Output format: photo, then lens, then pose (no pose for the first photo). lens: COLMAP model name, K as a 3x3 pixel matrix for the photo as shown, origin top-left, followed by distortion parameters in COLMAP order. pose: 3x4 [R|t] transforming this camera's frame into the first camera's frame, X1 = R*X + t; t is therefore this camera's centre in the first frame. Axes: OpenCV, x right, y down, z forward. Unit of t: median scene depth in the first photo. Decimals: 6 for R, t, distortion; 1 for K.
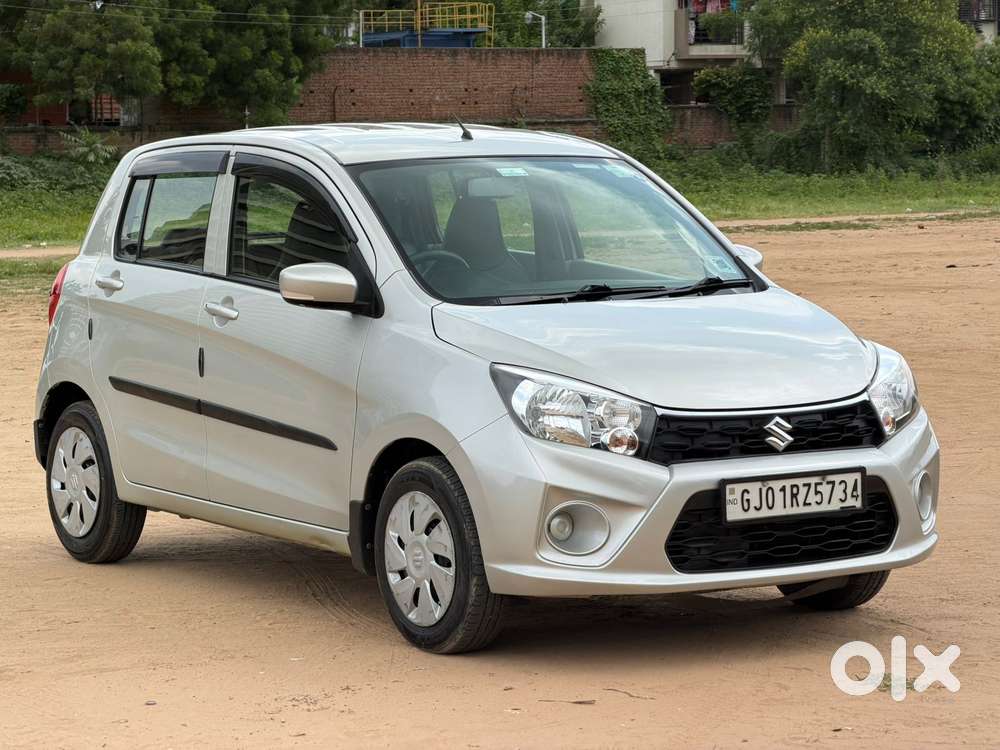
lens RADIAL K [[3077.8, 0, 500.0], [0, 3077.8, 375.0], [0, 0, 1]] dist [0.284357, -1.049456]
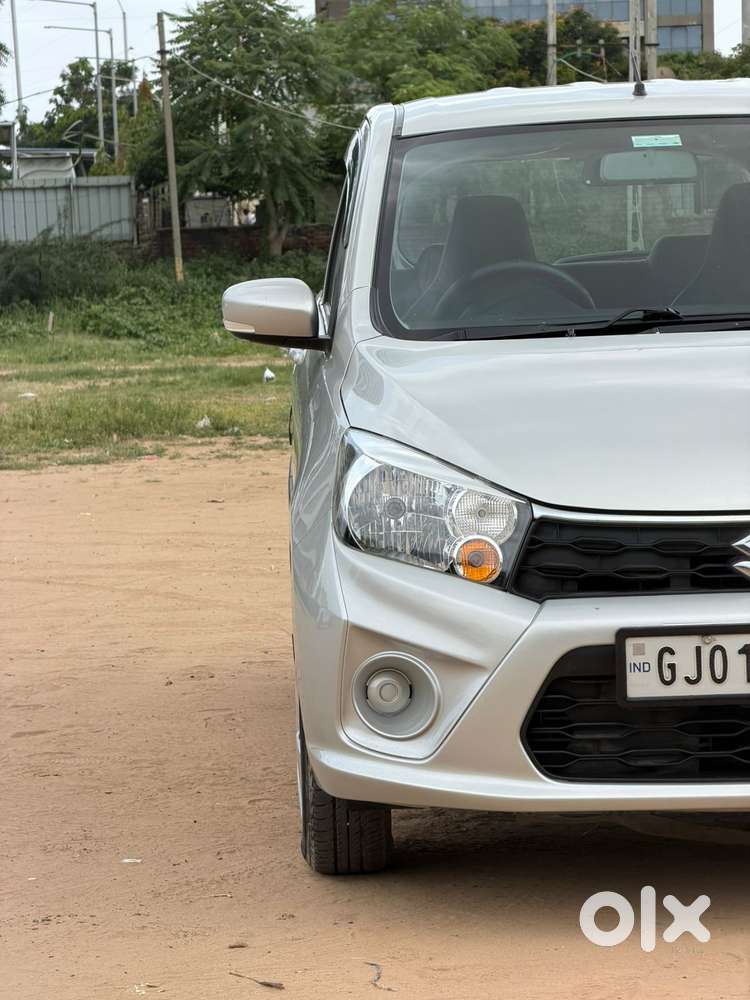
lens RADIAL K [[3077.8, 0, 375.0], [0, 3077.8, 500.0], [0, 0, 1]] dist [0.284357, -1.049456]
pose [[0.854065, 0.028896, -0.519363, 0.335543], [-0.020219, 0.999545, 0.022362, -0.003432], [0.519773, -0.008598, 0.854261, 0.457409]]
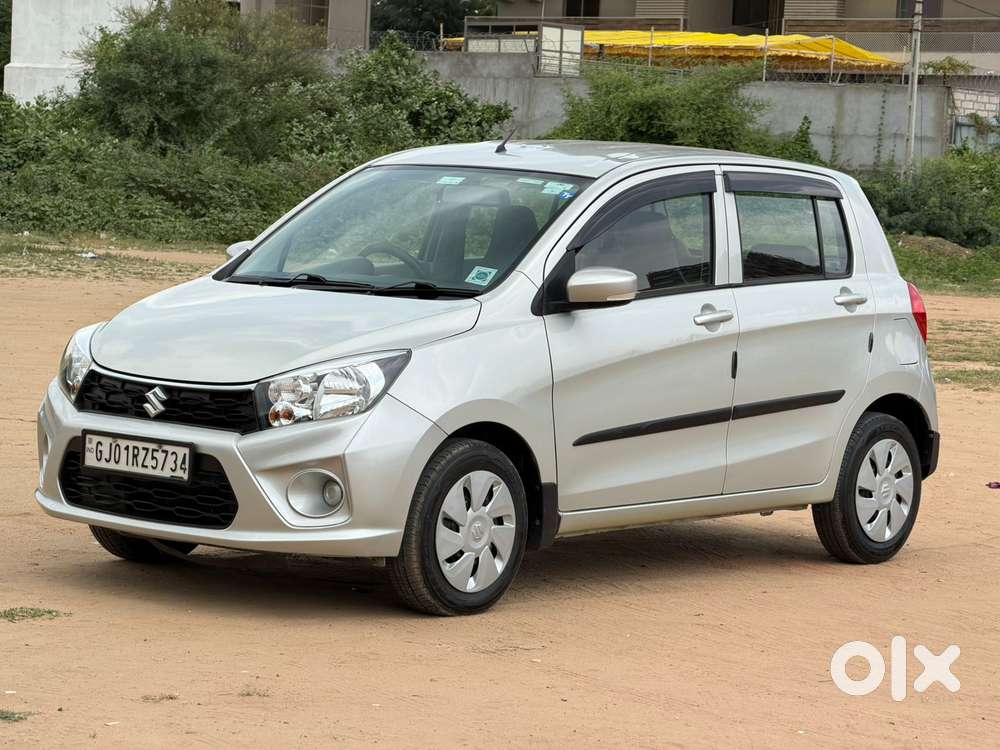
lens RADIAL K [[3077.8, 0, 500.0], [0, 3077.8, 375.0], [0, 0, 1]] dist [0.284357, -1.049456]
pose [[0.298743, 0.099841, -0.949097, 1.199855], [-0.125723, 0.989962, 0.064566, -0.079581], [0.946016, 0.100035, 0.308296, 0.774059]]
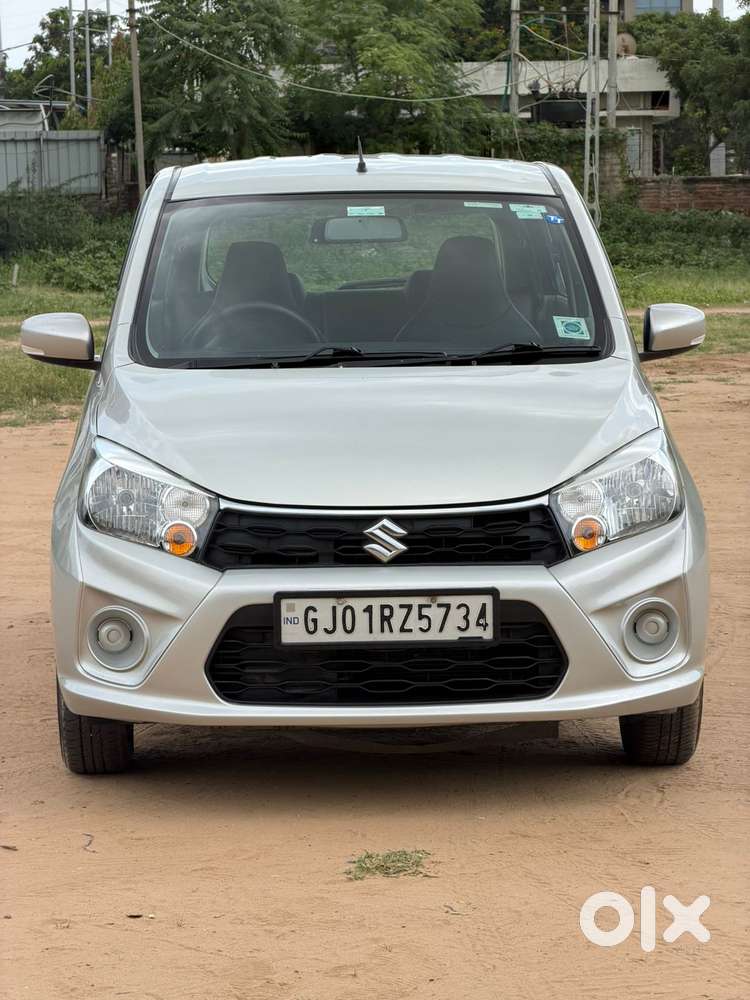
lens RADIAL K [[3098.5, 0, 399.1], [0, 3098.5, 497.3], [0, 0, 1]] dist [0.107766, 3.224988]
pose [[0.859194, 0.054182, -0.508774, 0.505032], [-0.040420, 0.998457, 0.038072, -0.023082], [0.510052, -0.012147, 0.860058, 0.309642]]
